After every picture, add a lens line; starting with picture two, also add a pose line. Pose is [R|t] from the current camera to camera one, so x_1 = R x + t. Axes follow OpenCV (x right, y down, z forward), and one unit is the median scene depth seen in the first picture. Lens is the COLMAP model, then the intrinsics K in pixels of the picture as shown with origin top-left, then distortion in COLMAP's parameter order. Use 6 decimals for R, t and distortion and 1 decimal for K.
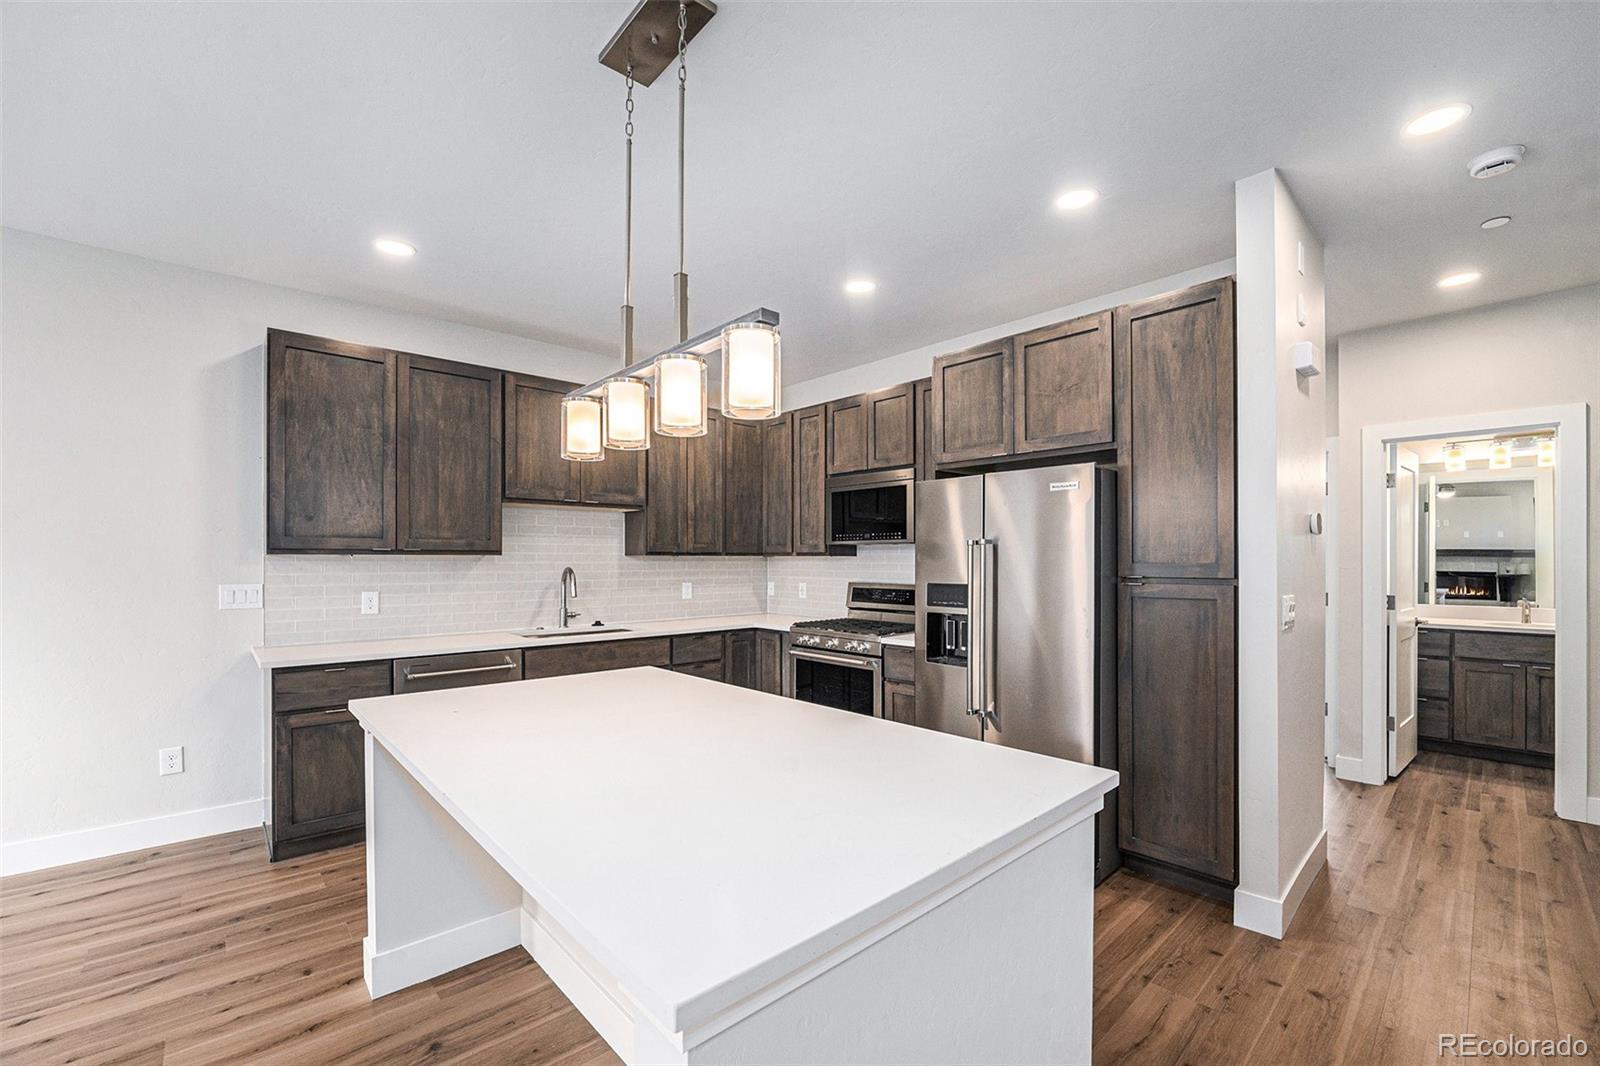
lens RADIAL K [[652.2, 0, 801.3], [0, 652.2, 564.4], [0, 0, 1]] dist [-0.002387, -0.000339]
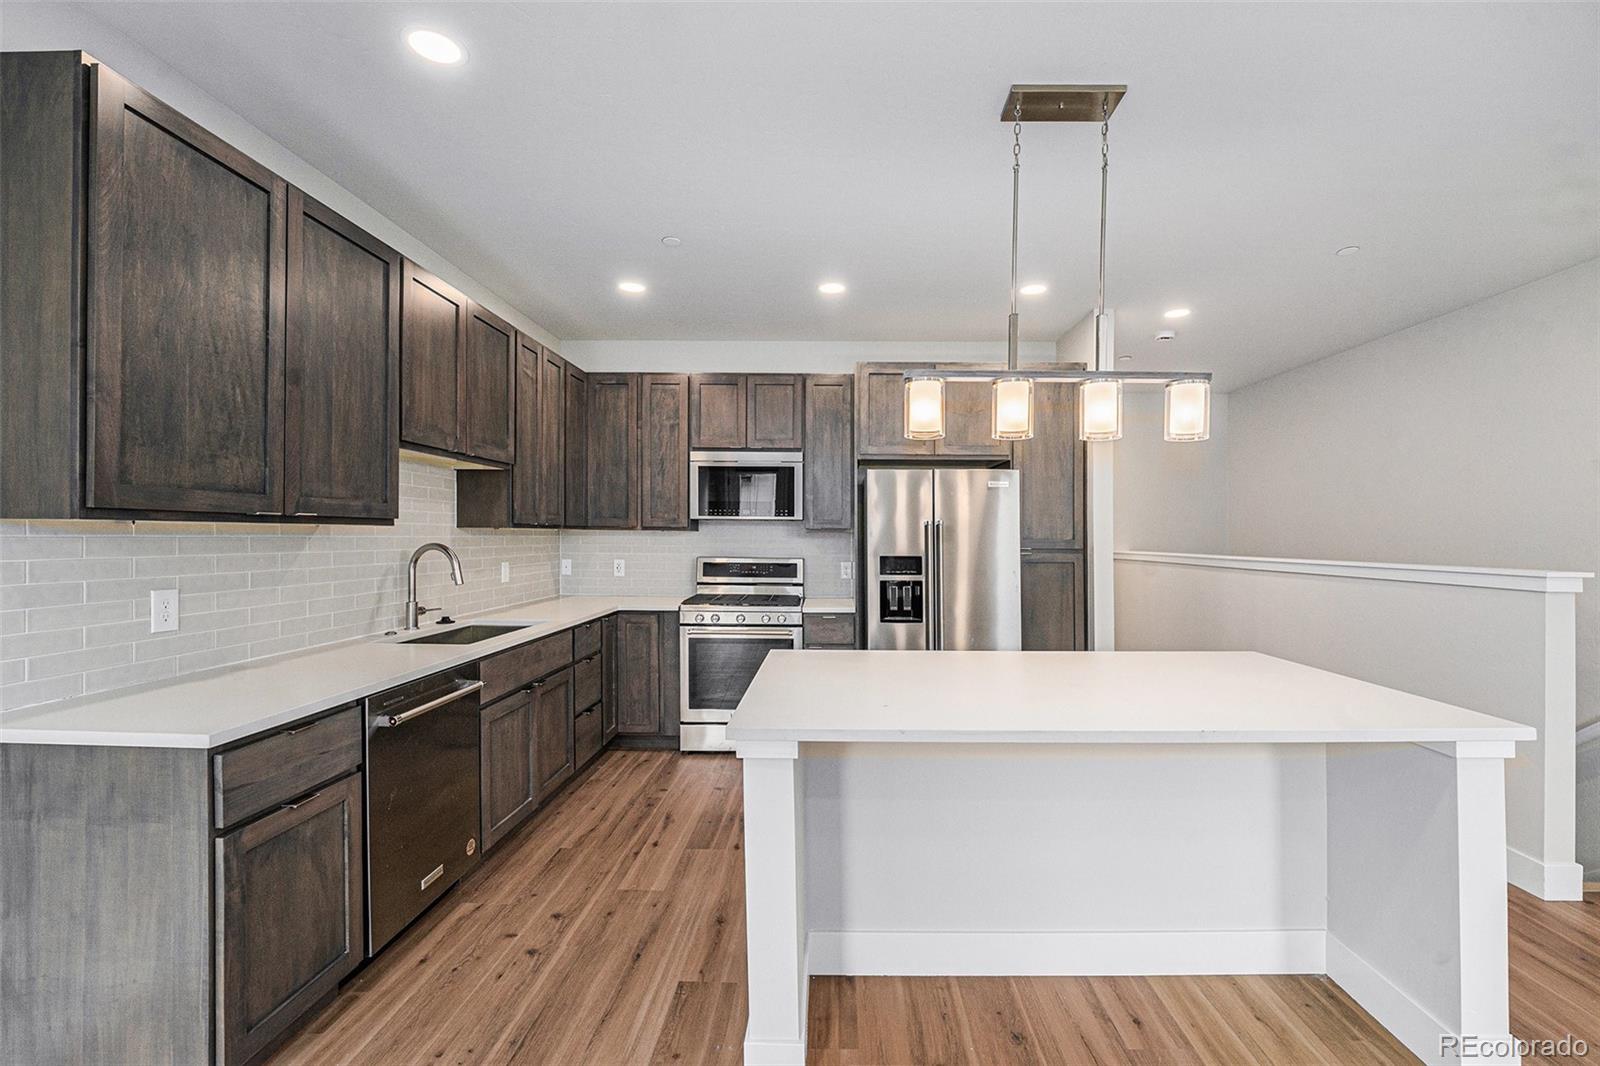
lens RADIAL K [[650.9, 0, 800.0], [0, 650.9, 533.0], [0, 0, 1]] dist [-0.030667, 0.000058]
pose [[0.694662, 0.007247, 0.719299, -0.644761], [-0.002461, 0.999967, -0.007698, -0.002859], [-0.719332, 0.003577, 0.694658, 0.247154]]
